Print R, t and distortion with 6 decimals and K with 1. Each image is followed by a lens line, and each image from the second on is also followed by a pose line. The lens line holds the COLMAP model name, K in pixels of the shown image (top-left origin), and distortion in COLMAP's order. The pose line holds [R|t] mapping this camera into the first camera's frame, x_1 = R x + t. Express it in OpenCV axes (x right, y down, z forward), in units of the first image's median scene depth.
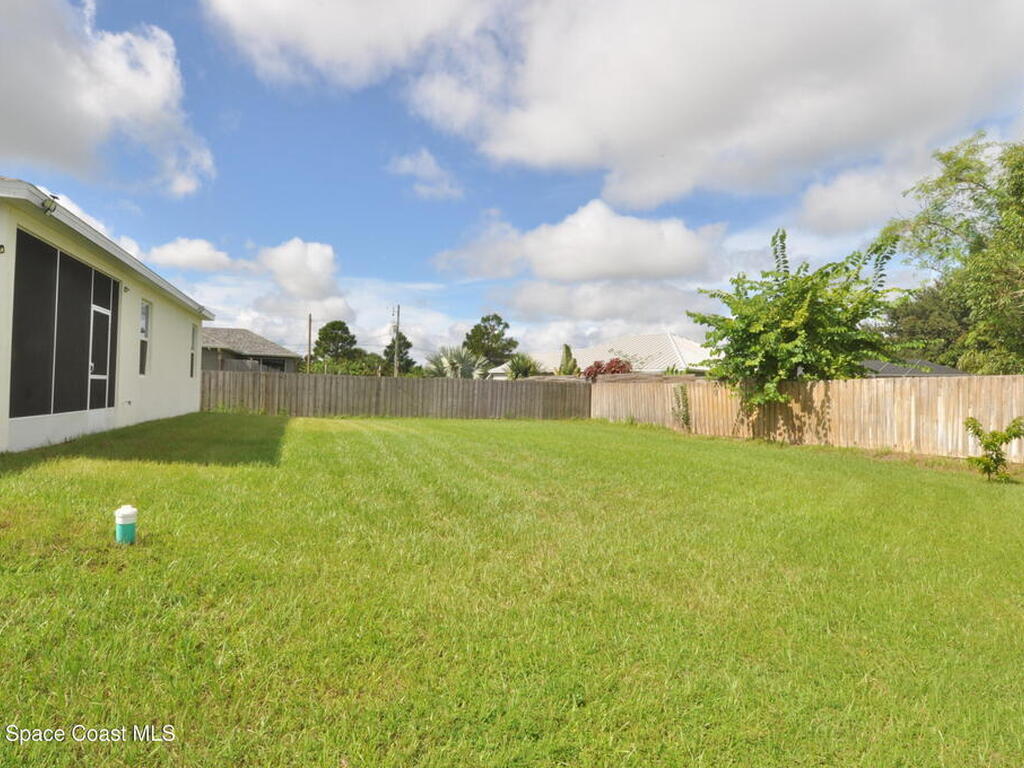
lens RADIAL K [[605.0, 0, 509.0], [0, 605.0, 388.3], [0, 0, 1]] dist [0.029015, -0.013450]
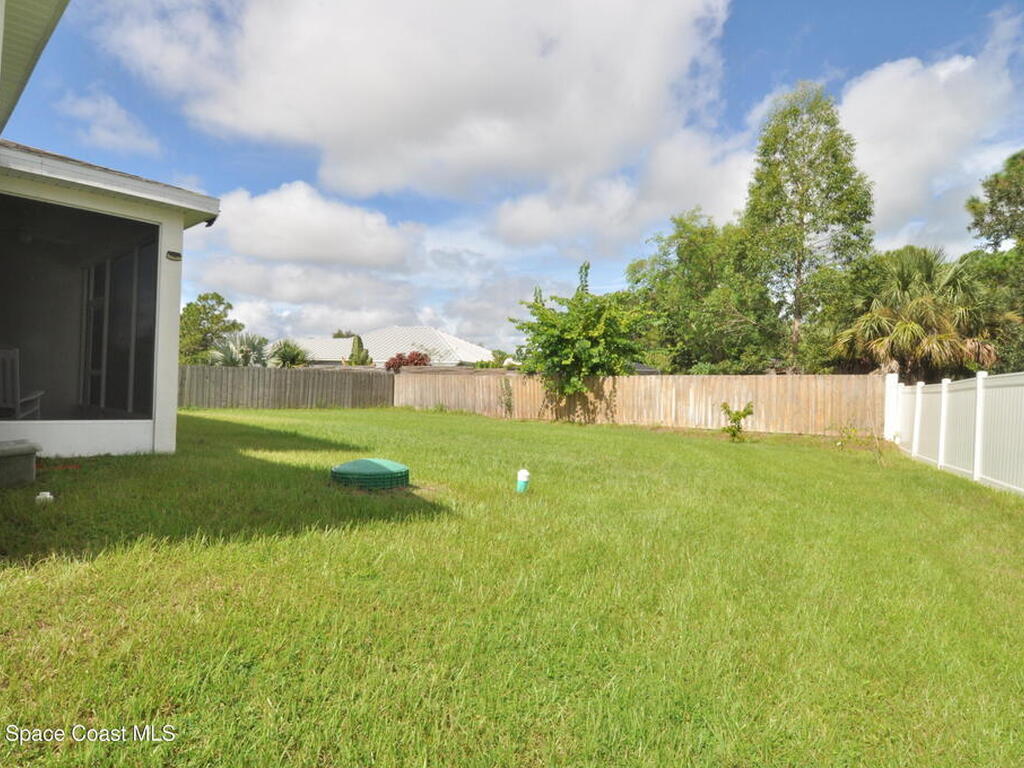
lens RADIAL K [[605.0, 0, 510.6], [0, 605.0, 378.3], [0, 0, 1]] dist [0.029015, -0.013450]
pose [[0.866207, 0.006659, 0.499641, -0.307959], [-0.010352, 0.999936, 0.004620, -0.010335], [-0.499578, -0.009174, 0.866220, -0.055093]]
